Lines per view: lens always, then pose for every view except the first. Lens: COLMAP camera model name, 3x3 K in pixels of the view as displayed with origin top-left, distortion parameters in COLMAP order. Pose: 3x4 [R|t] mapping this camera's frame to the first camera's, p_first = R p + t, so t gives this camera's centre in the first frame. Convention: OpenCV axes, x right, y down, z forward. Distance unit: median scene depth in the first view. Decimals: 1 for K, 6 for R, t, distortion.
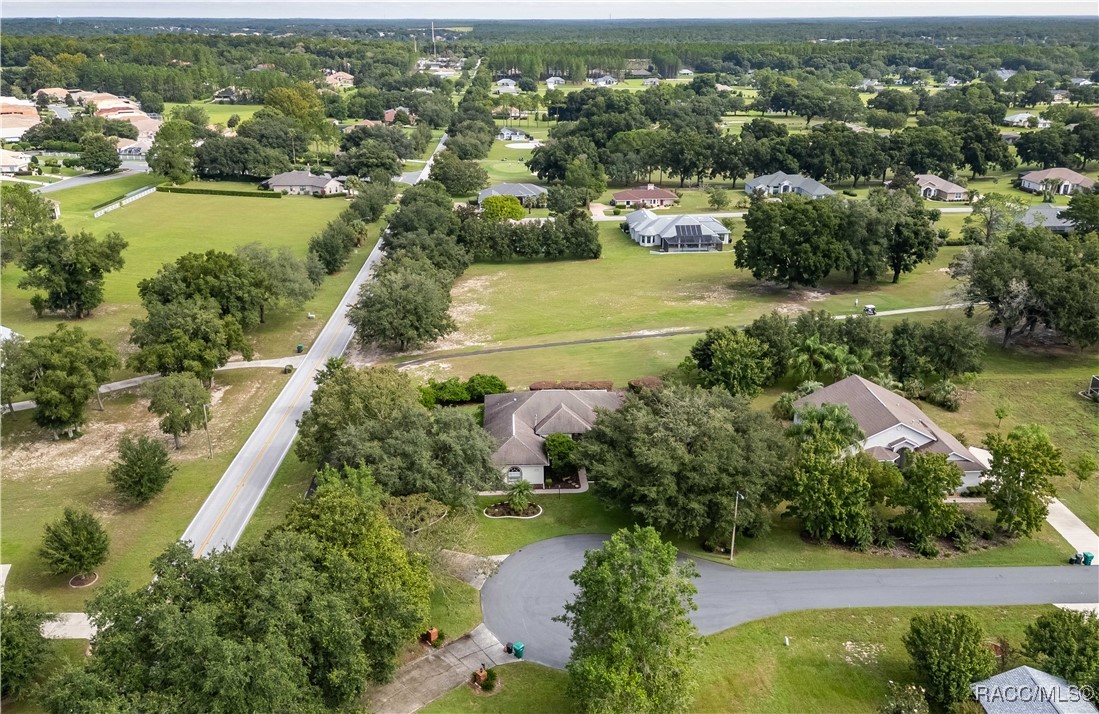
lens RADIAL K [[895.6, 0, 549.5], [0, 895.6, 357.0], [0, 0, 1]] dist [0.083073, -0.115177]
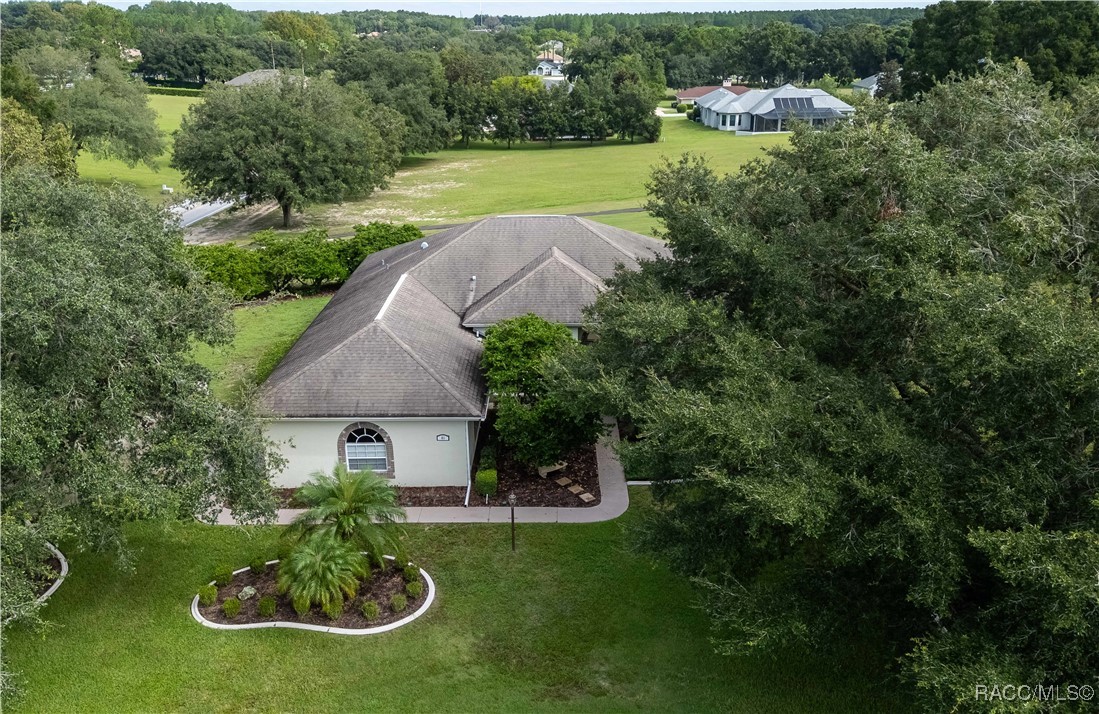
lens RADIAL K [[886.8, 0, 553.3], [0, 886.8, 356.2], [0, 0, 1]] dist [0.076574, -0.094255]
pose [[0.998481, 0.012656, -0.053629, 0.012363], [-0.012621, 0.999920, 0.000980, 0.036220], [0.053637, -0.000301, 0.998560, 0.262091]]
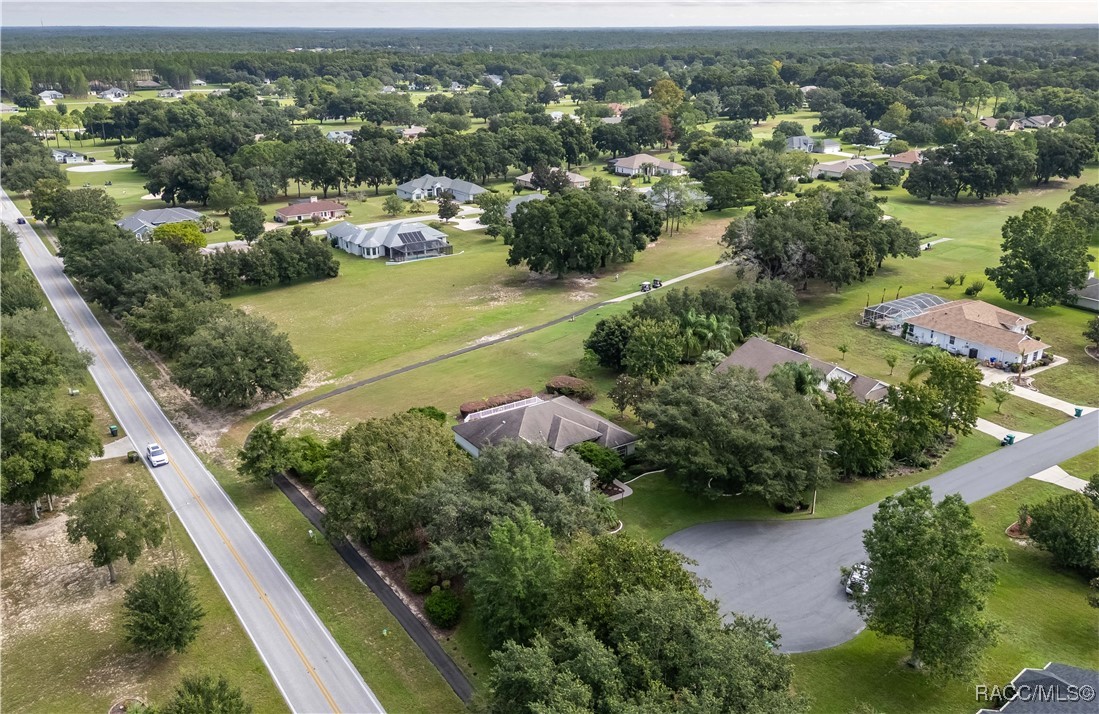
lens RADIAL K [[885.9, 0, 534.9], [0, 885.9, 355.2], [0, 0, 1]] dist [0.078571, -0.096153]
pose [[0.855524, -0.178030, 0.486193, -0.181539], [0.181699, 0.982538, 0.040054, -0.021571], [-0.484834, 0.054074, 0.872933, 0.064535]]
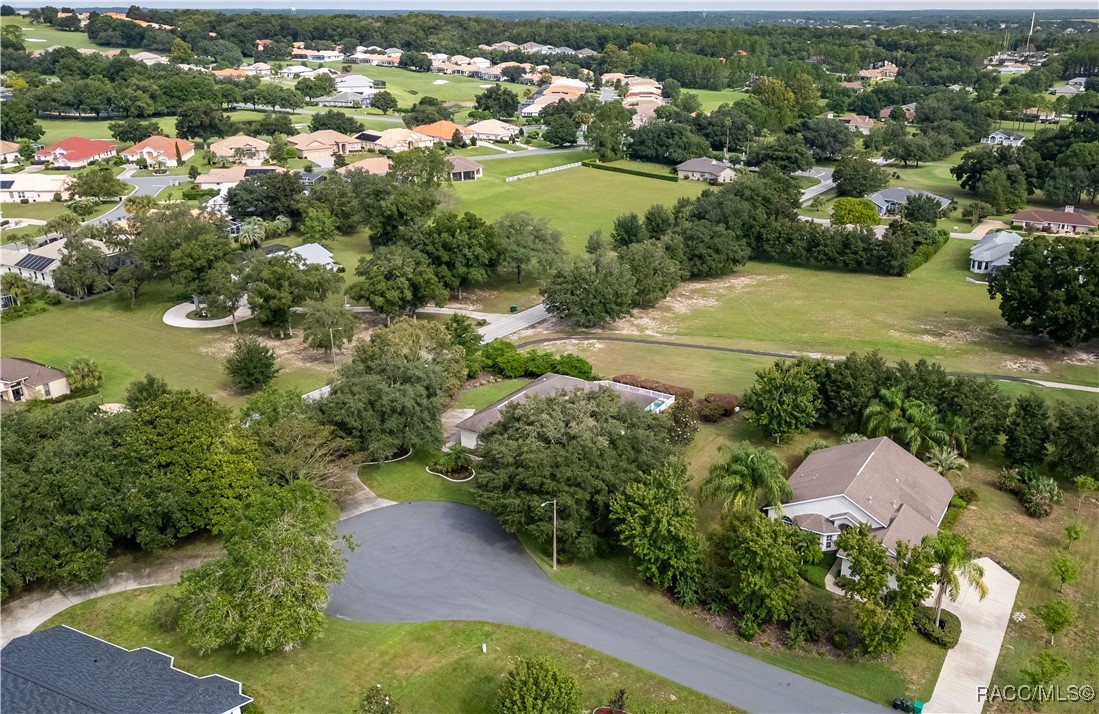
lens RADIAL K [[907.3, 0, 601.7], [0, 907.3, 353.8], [0, 0, 1]] dist [0.067901, -0.119474]
pose [[0.833326, 0.194983, -0.517253, 0.221902], [-0.194051, 0.979360, 0.056551, -0.021491], [0.517603, 0.053248, 0.853962, 0.053373]]
